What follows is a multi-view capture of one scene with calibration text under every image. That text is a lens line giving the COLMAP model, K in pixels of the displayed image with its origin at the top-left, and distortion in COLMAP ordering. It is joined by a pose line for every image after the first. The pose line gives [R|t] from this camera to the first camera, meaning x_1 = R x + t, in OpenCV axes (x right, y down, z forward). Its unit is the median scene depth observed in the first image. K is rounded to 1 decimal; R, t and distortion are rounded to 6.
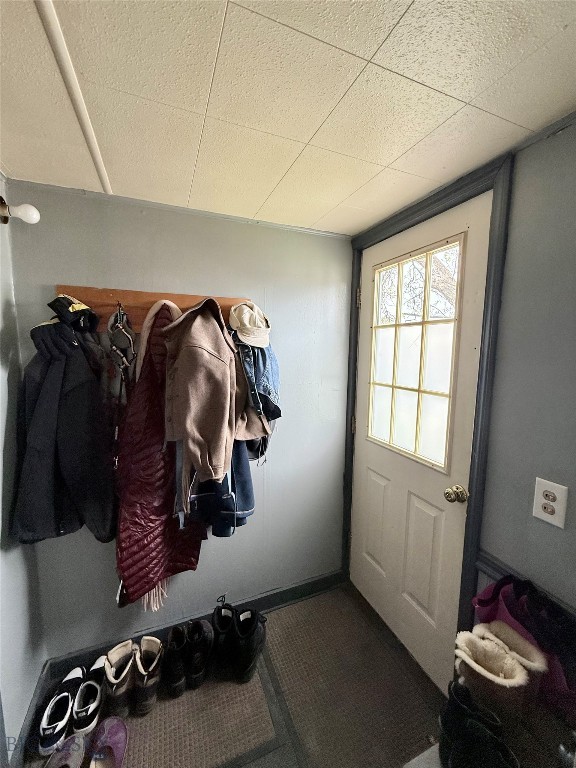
lens RADIAL K [[304.3, 0, 286.2], [0, 304.3, 381.7], [0, 0, 1]] dist [-0.002422, 0.000536]
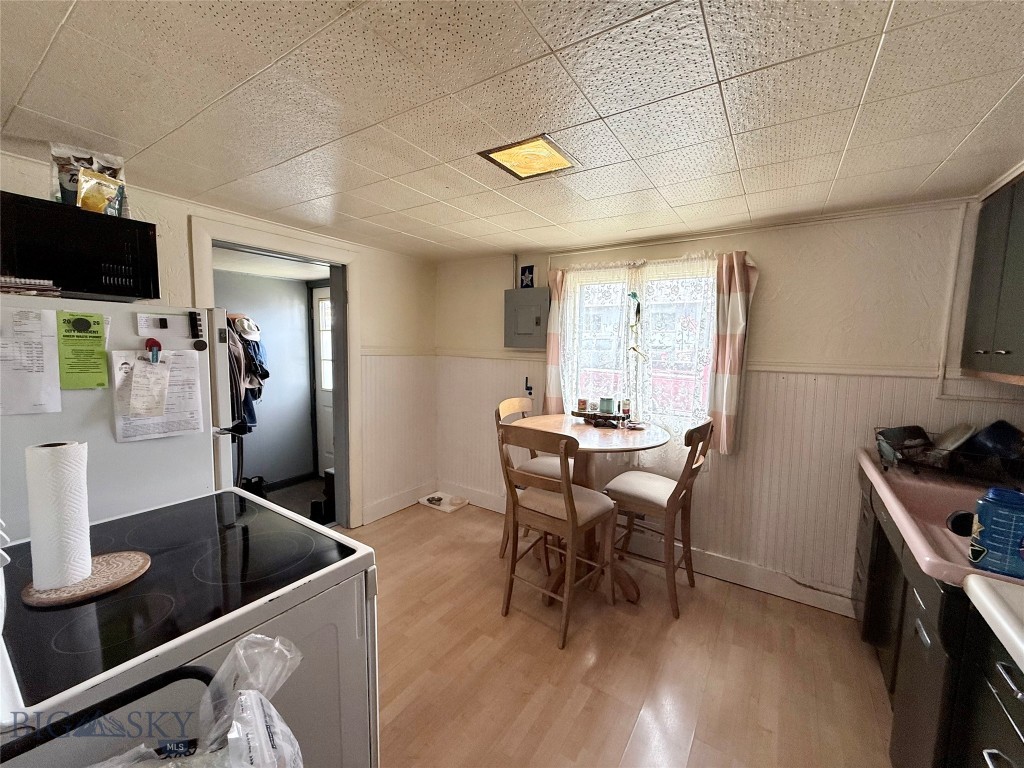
lens RADIAL K [[405.7, 0, 510.1], [0, 405.7, 384.4], [0, 0, 1]] dist [-0.002422, 0.000536]
pose [[0.829816, -0.054305, 0.555389, -0.186175], [0.053166, 0.998420, 0.018187, 0.203744], [-0.555499, 0.014436, 0.831392, -2.050751]]
